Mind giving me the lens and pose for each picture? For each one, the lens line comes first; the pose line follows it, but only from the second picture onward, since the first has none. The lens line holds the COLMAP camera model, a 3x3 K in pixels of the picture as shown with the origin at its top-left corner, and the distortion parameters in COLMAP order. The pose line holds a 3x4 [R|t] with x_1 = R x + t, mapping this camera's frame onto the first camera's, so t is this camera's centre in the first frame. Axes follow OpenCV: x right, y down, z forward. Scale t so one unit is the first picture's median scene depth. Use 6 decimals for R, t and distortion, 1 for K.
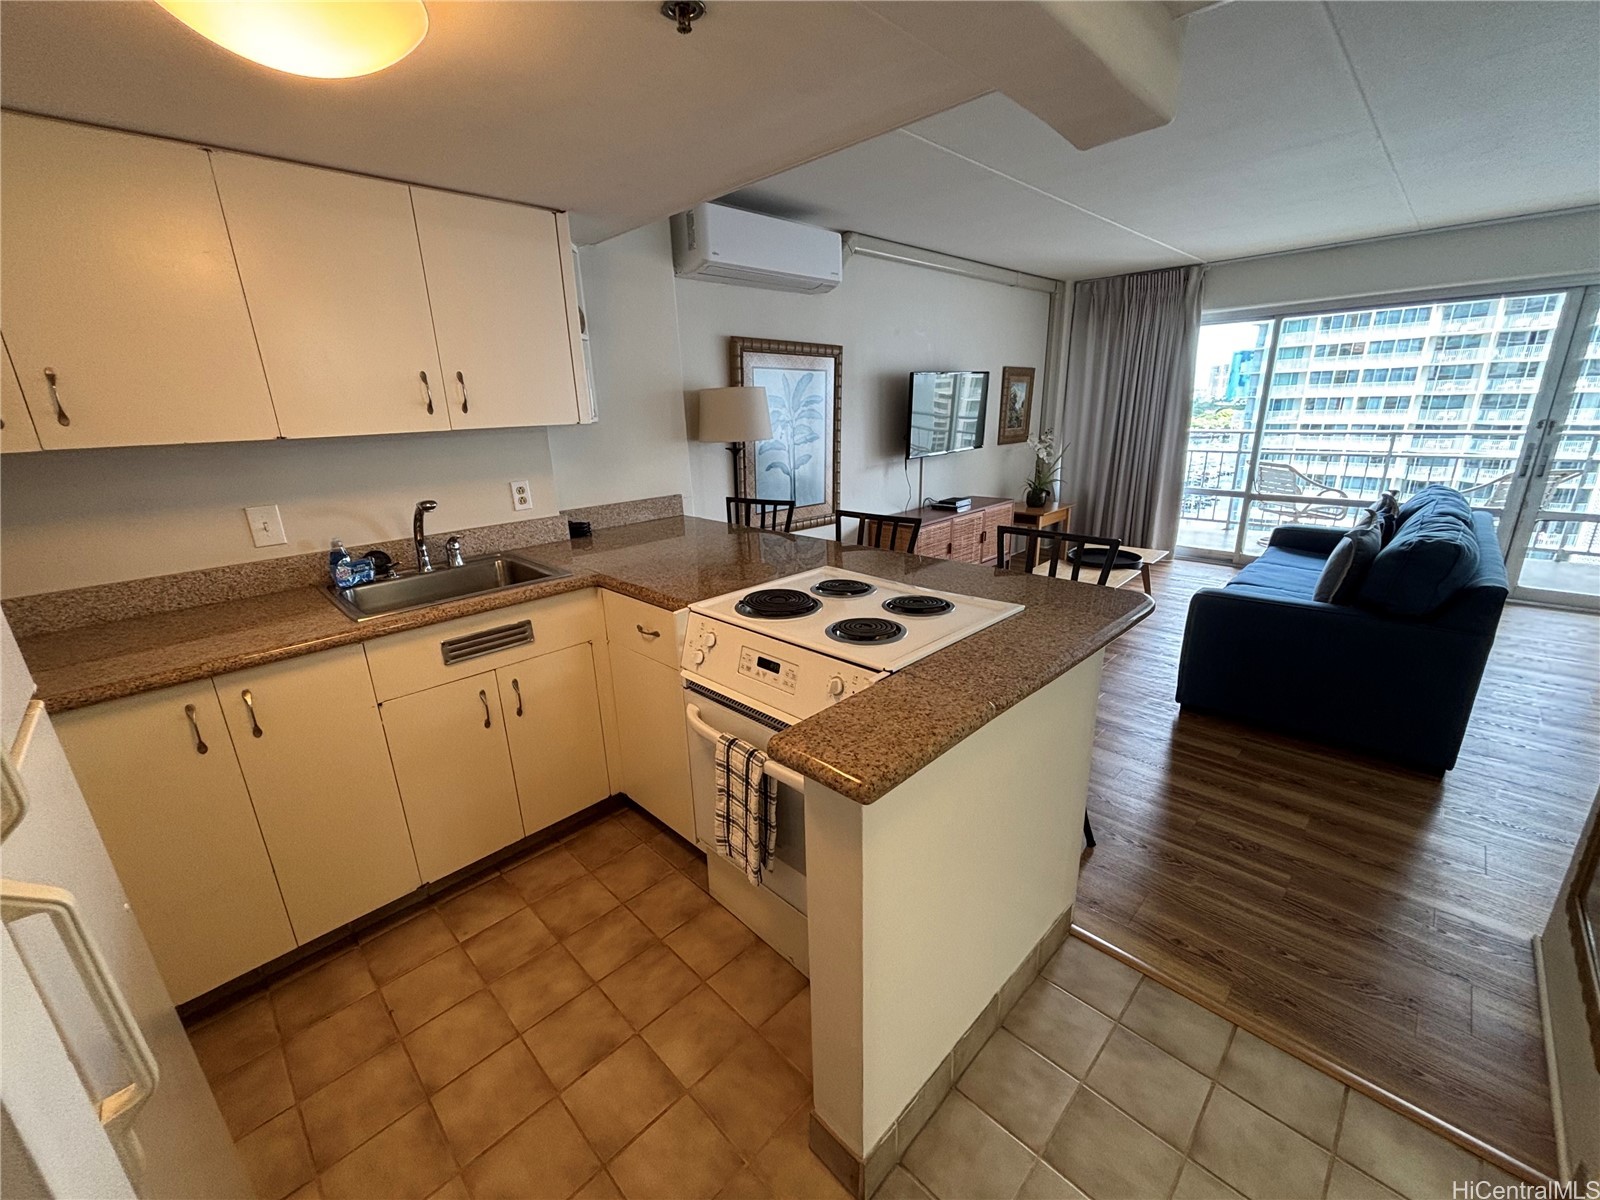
lens RADIAL K [[641.7, 0, 797.0], [0, 641.7, 606.3], [0, 0, 1]] dist [0.004241, 0.000067]
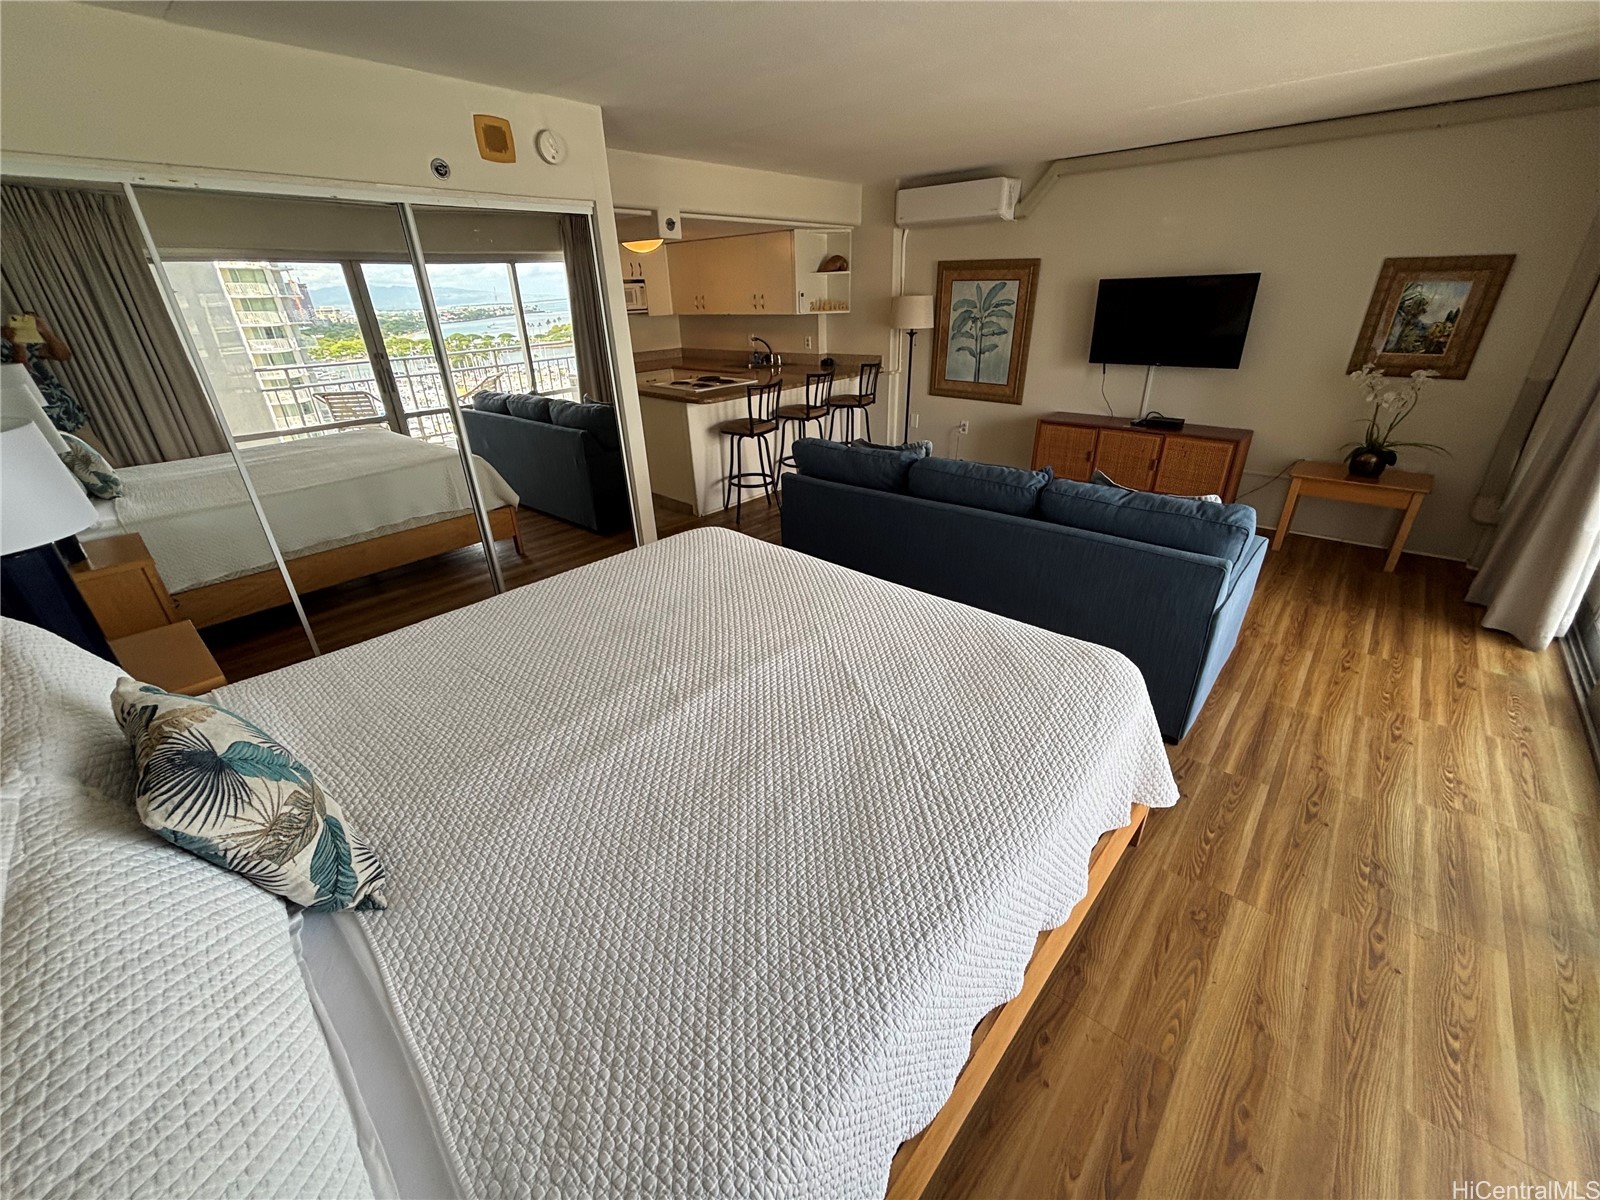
lens RADIAL K [[637.1, 0, 800.7], [0, 637.1, 600.5], [0, 0, 1]] dist [-0.006863, -0.000151]
pose [[0.075556, 0.465226, -0.881961, 1.493680], [-0.274973, 0.859916, 0.430041, -0.245575], [0.958479, 0.210023, 0.192896, 0.471858]]
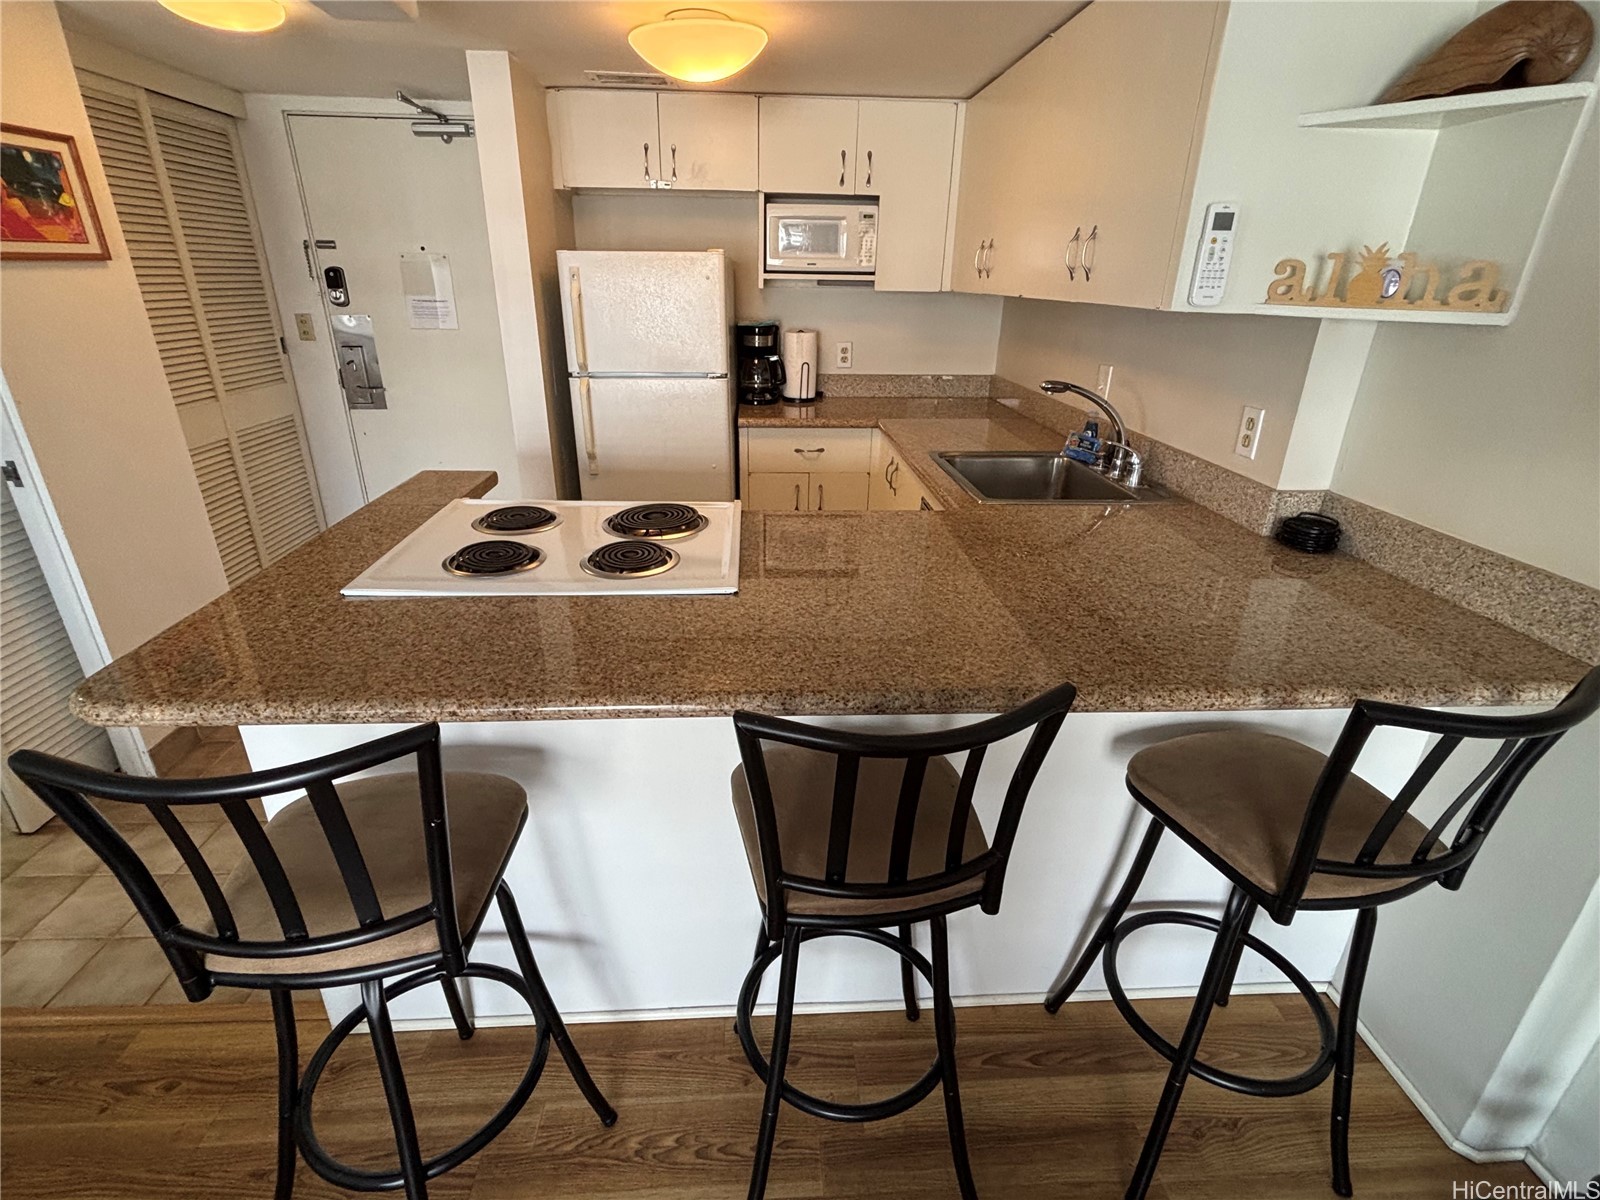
lens RADIAL K [[763.7, 0, 801.2], [0, 763.7, 599.1], [0, 0, 1]] dist [0.002414, 0.002901]
pose [[-0.665599, 0.311829, -0.678042, 0.250732], [-0.220533, 0.785775, 0.577861, -0.246645], [0.712982, 0.534154, -0.454242, 0.741627]]
